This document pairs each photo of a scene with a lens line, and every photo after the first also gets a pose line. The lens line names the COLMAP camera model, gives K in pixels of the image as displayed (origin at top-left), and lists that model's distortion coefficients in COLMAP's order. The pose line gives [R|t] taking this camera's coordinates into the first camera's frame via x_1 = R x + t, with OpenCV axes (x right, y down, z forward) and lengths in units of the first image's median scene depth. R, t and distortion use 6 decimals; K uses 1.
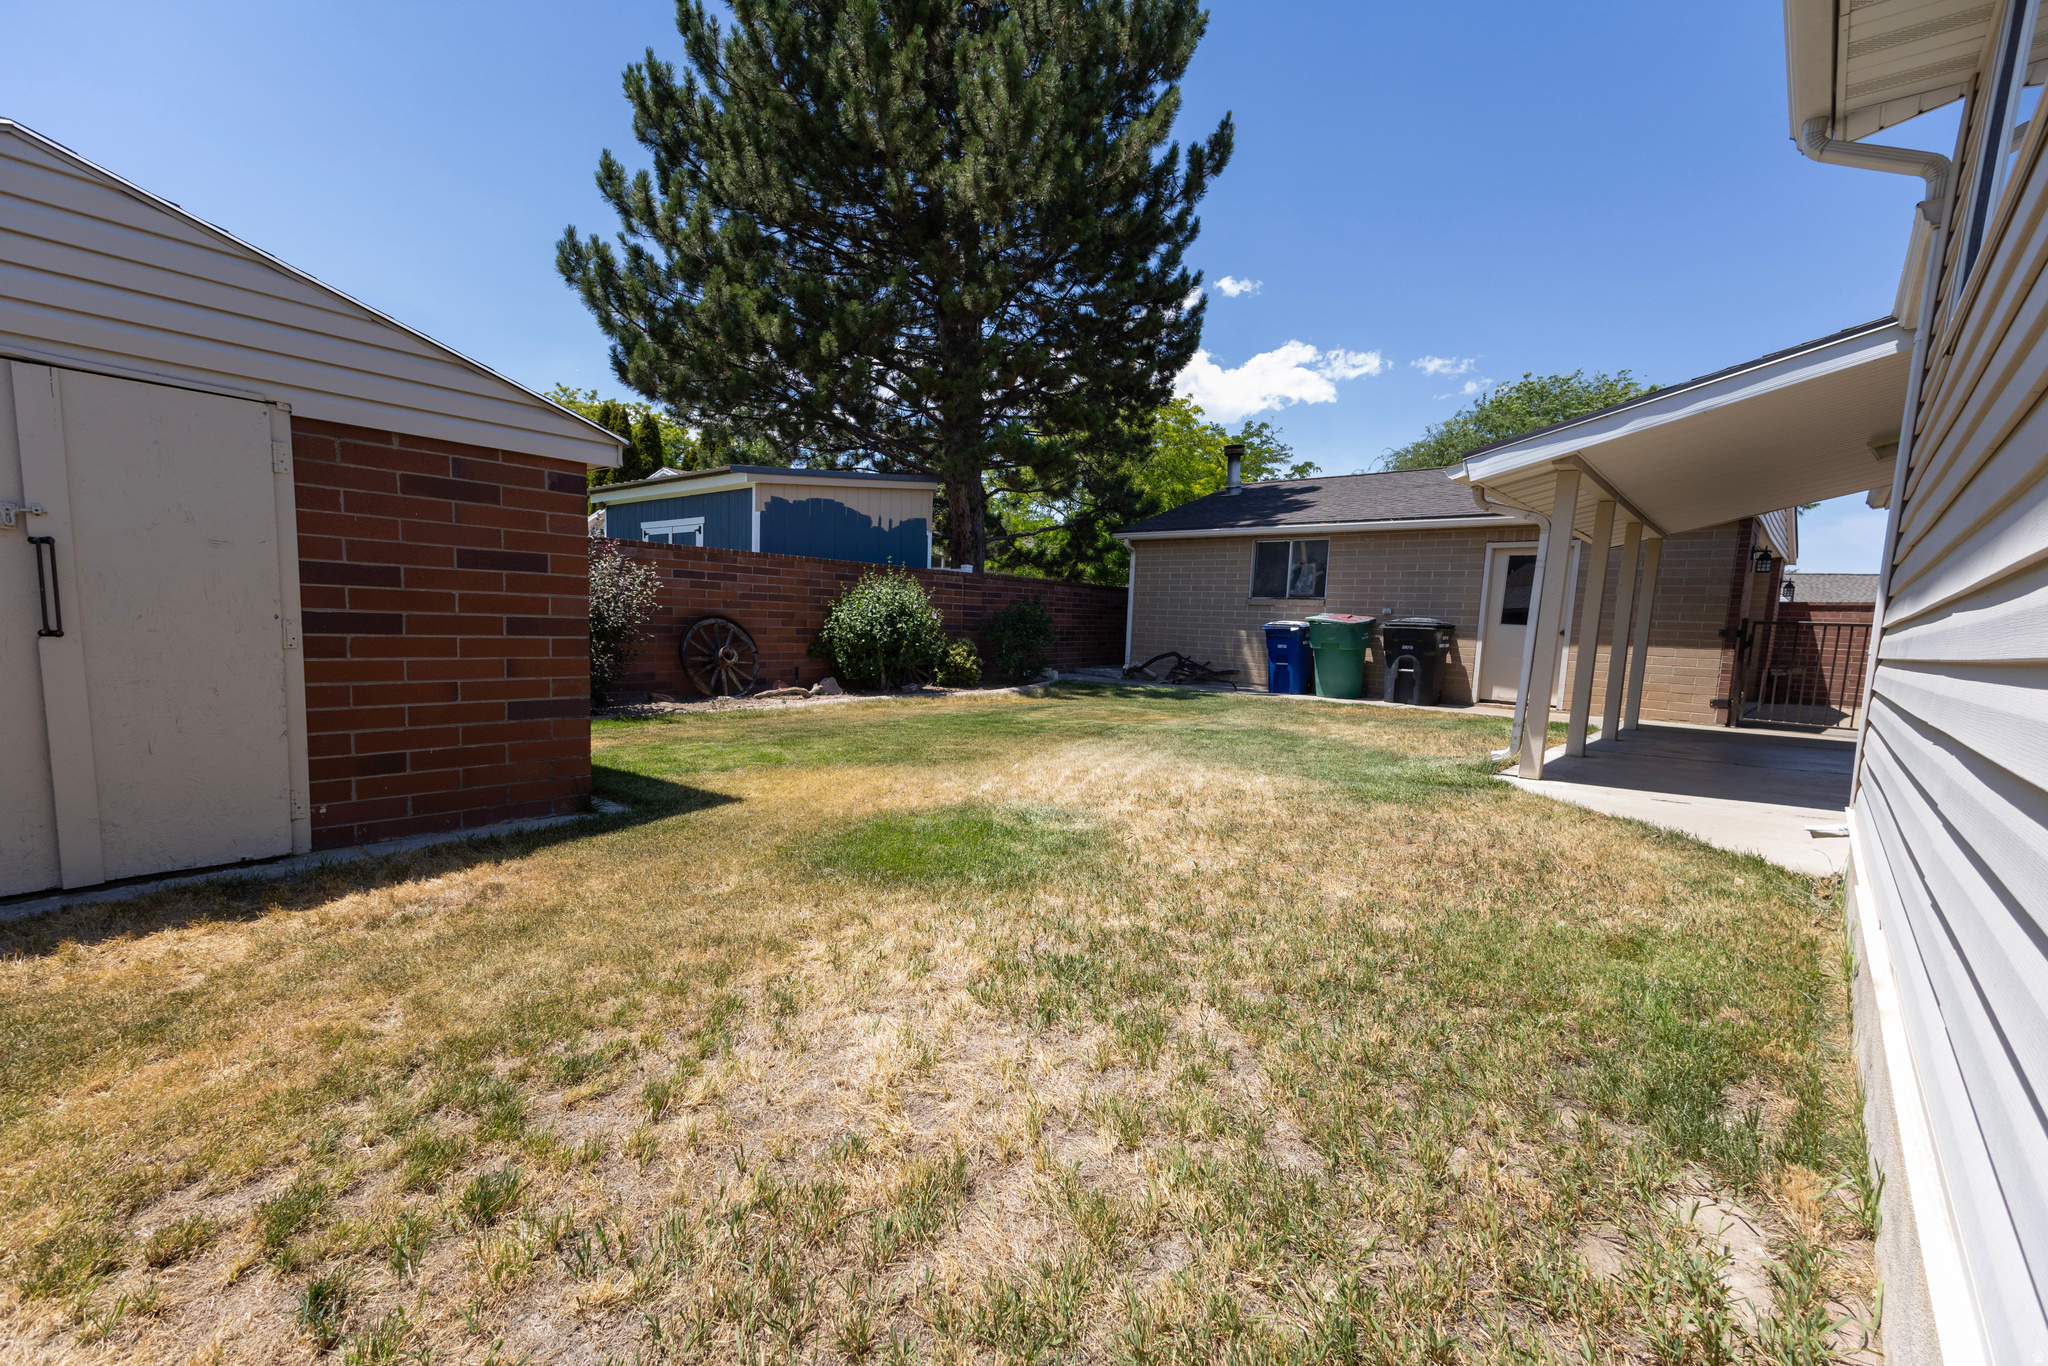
lens RADIAL K [[903.2, 0, 1015.3], [0, 903.2, 708.7], [0, 0, 1]] dist [0.018730, 0.001040]
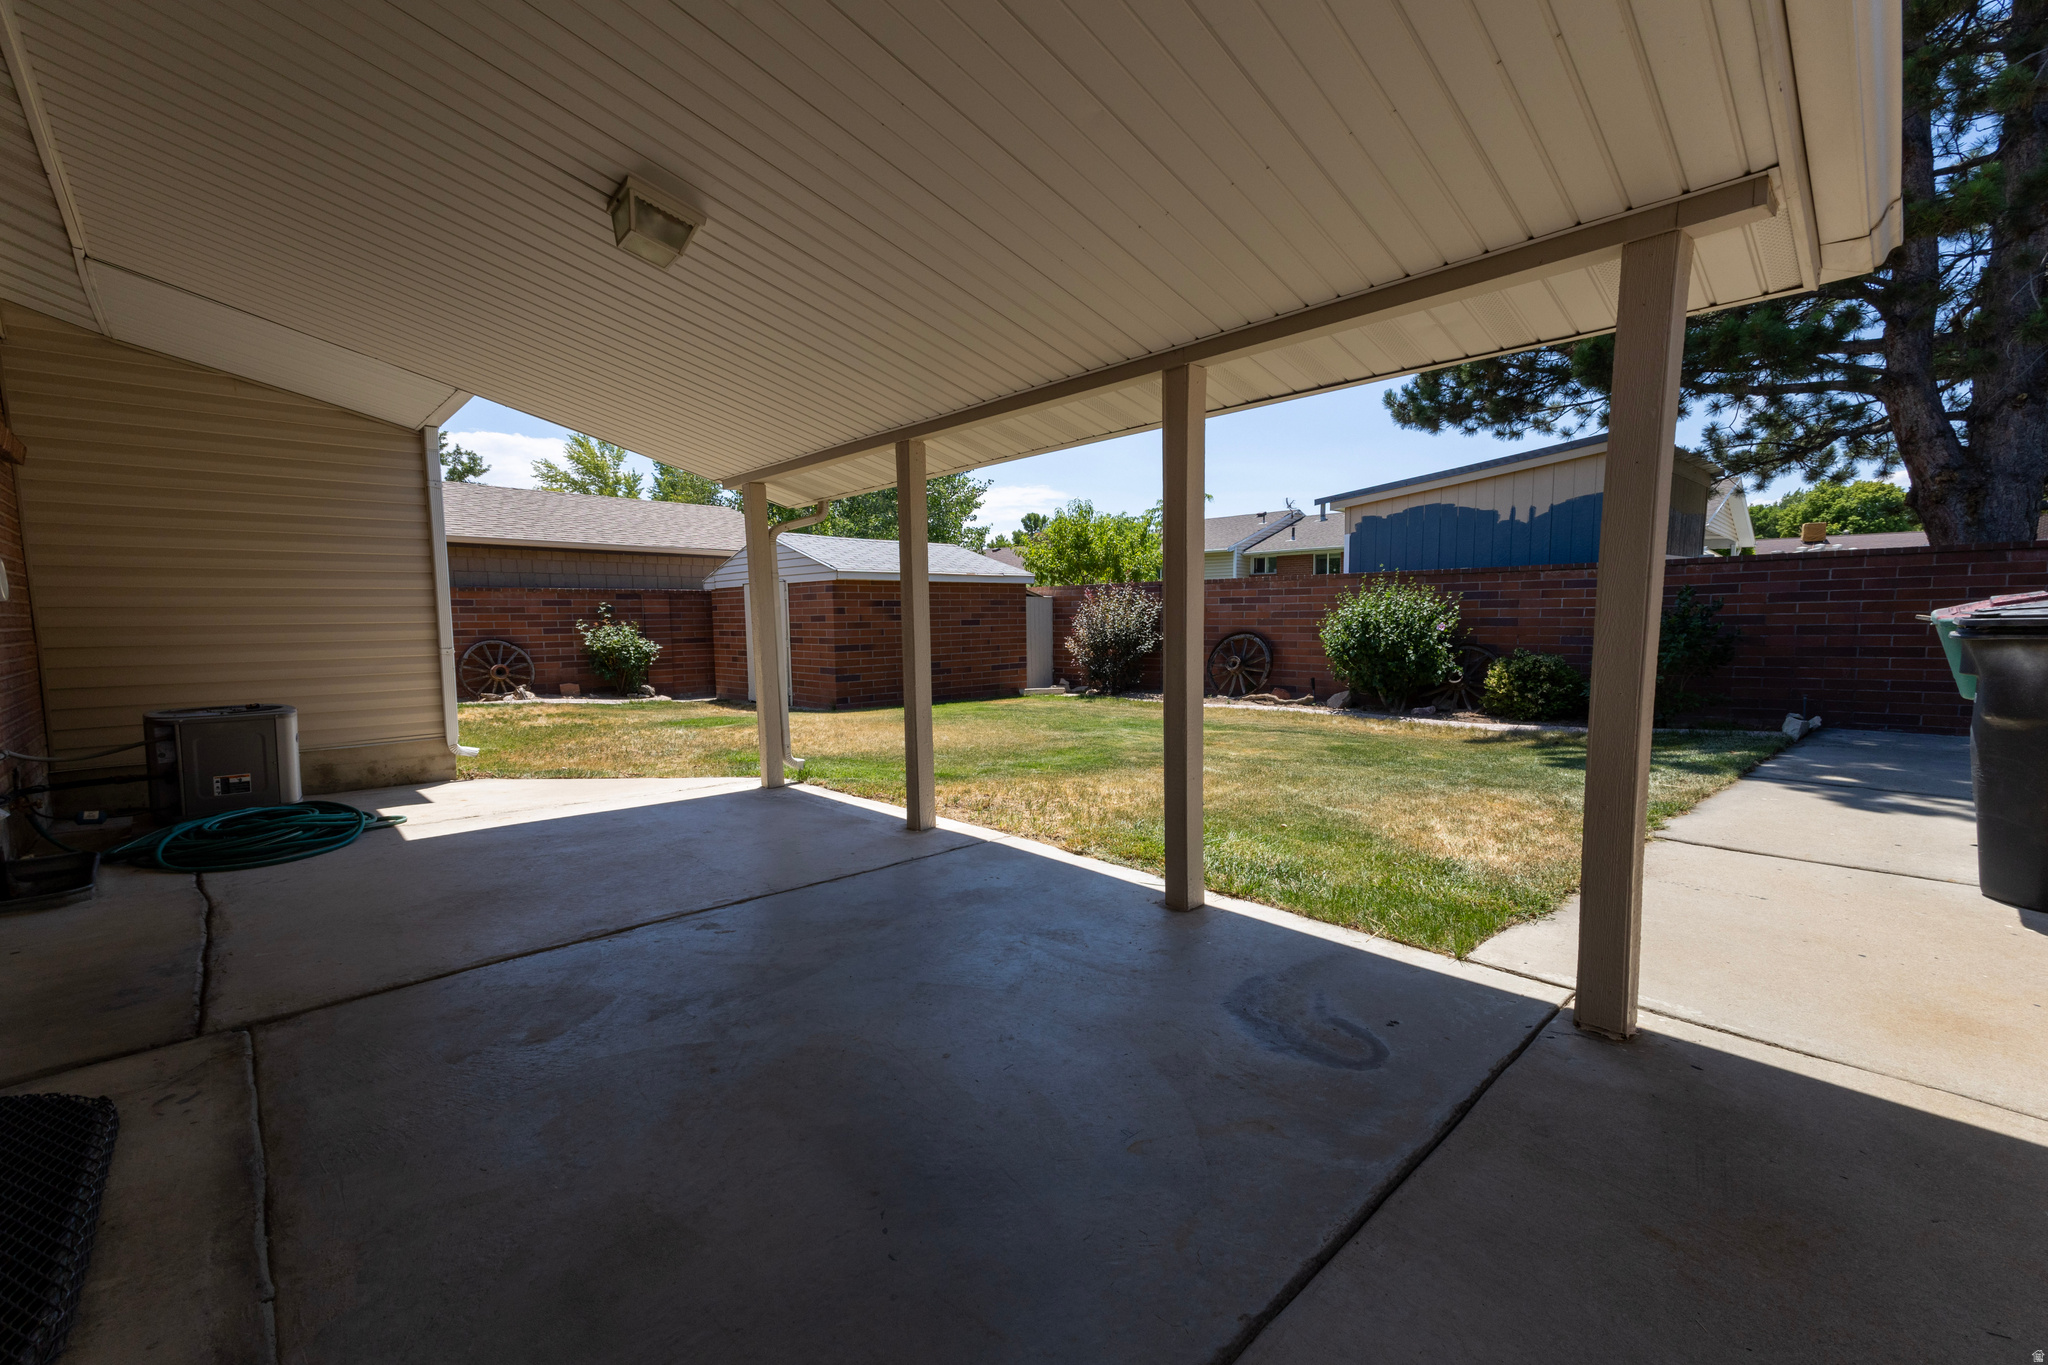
lens RADIAL K [[903.2, 0, 1033.0], [0, 903.2, 690.0], [0, 0, 1]] dist [0.018730, 0.001040]
pose [[-0.149591, 0.054981, -0.987218, 1.047822], [-0.087541, 0.993795, 0.068612, -0.092390], [0.984865, 0.096686, -0.143850, 0.998443]]
